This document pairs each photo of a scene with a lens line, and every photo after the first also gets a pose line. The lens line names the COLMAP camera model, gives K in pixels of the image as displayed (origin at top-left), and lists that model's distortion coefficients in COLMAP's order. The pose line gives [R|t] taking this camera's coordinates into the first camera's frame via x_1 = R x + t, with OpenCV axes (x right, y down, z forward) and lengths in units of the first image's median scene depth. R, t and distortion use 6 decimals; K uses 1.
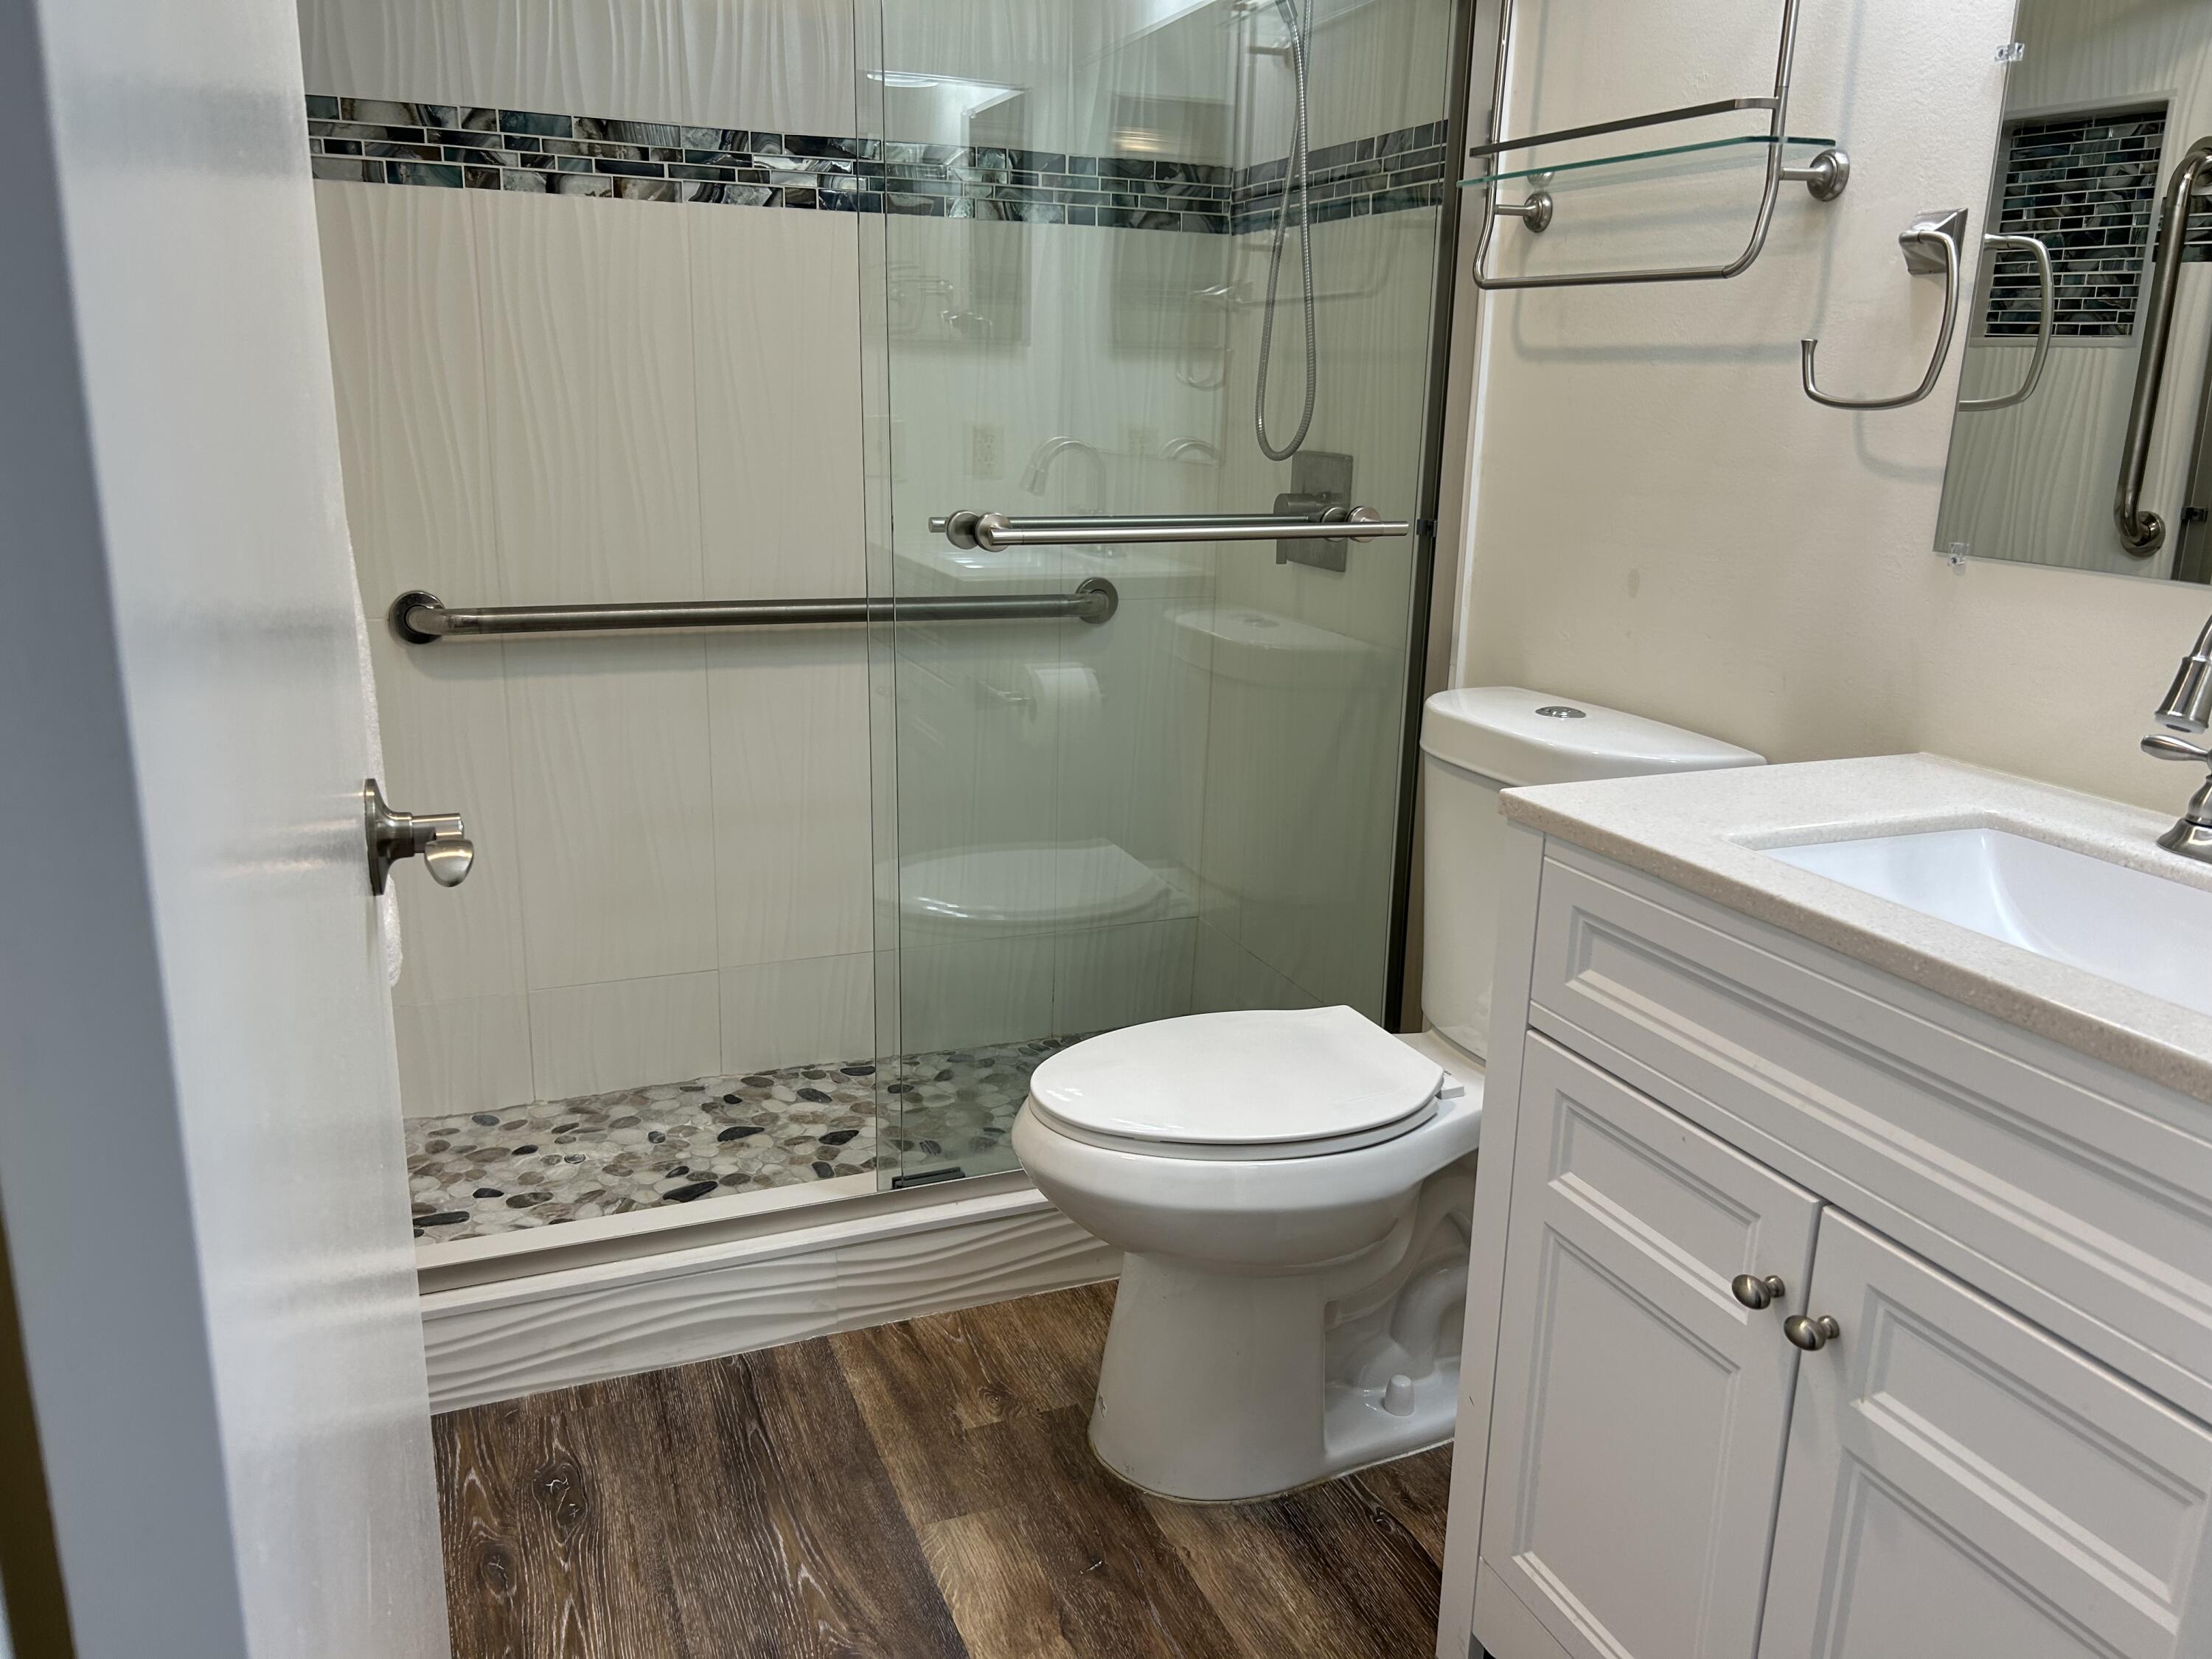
lens RADIAL K [[1676.4, 0, 1106.0], [0, 1676.4, 829.5], [0, 0, 1]] dist [0.038122, -0.056782]
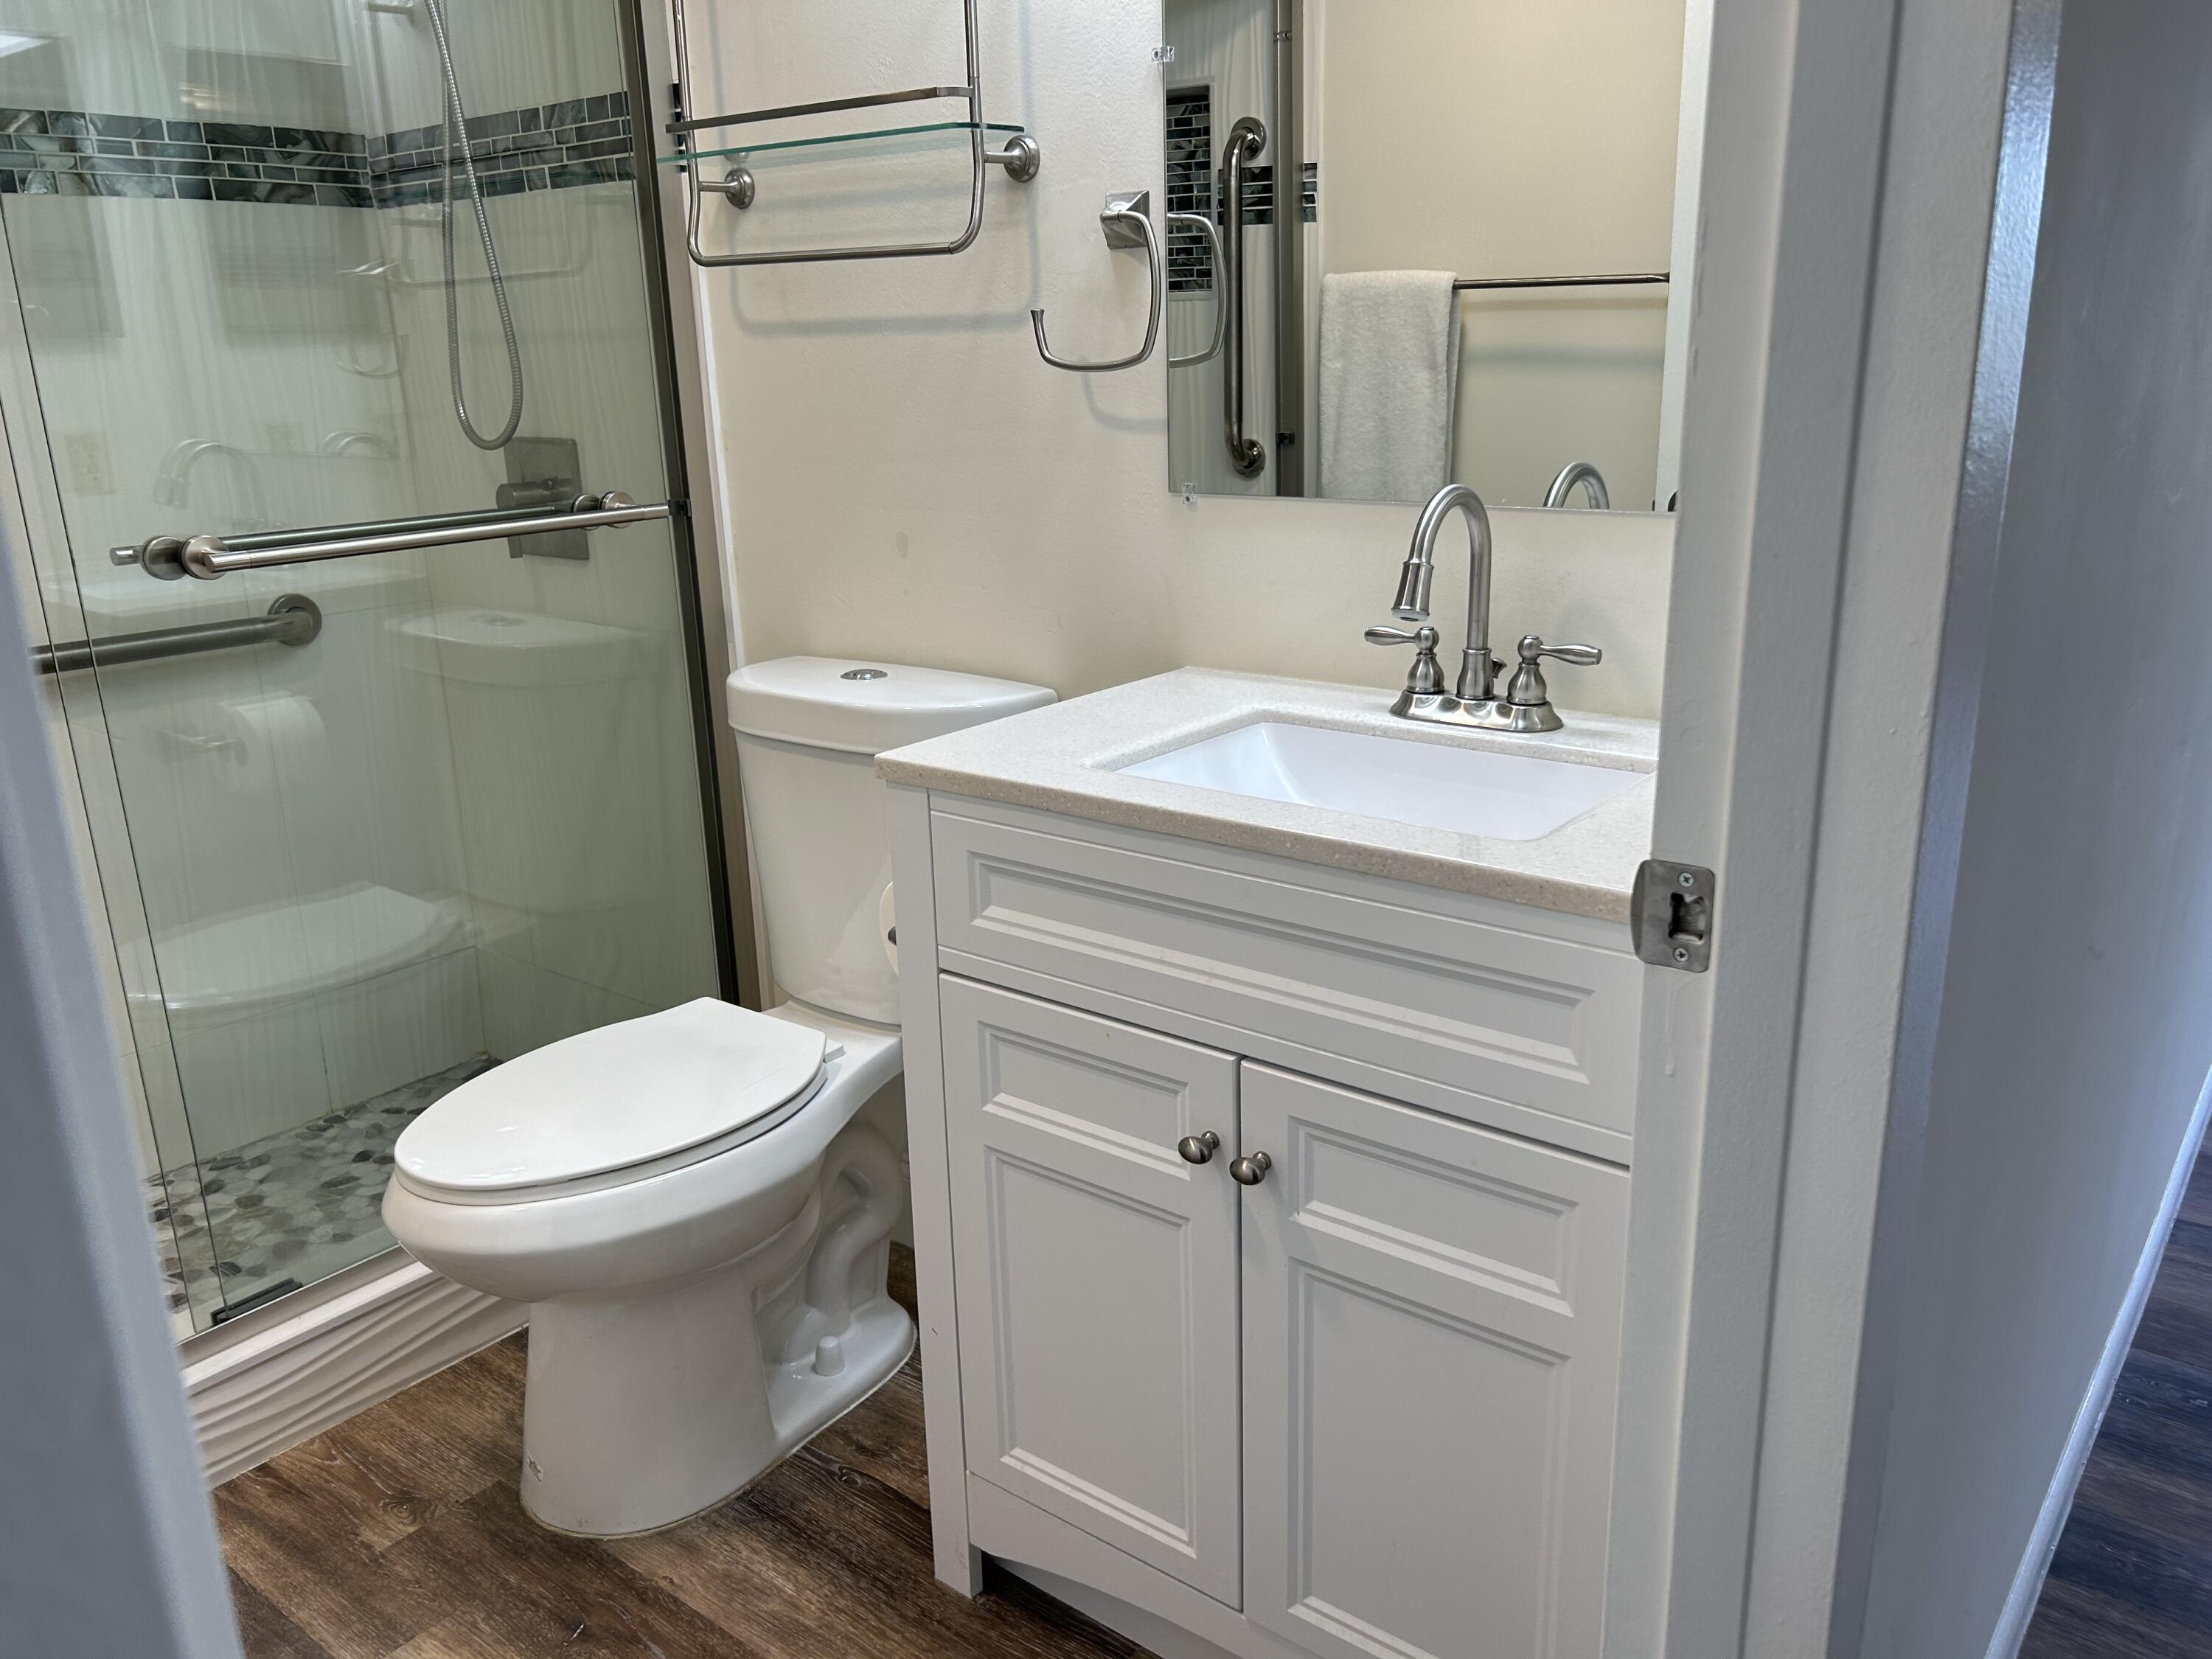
lens RADIAL K [[1686.5, 0, 1111.3], [0, 1686.5, 834.6], [0, 0, 1]] dist [0.051806, -0.081128]
pose [[0.865566, -0.182022, 0.466544, -0.102524], [0.171286, 0.983025, 0.065746, -0.014161], [-0.470592, 0.023005, 0.882051, 0.003615]]
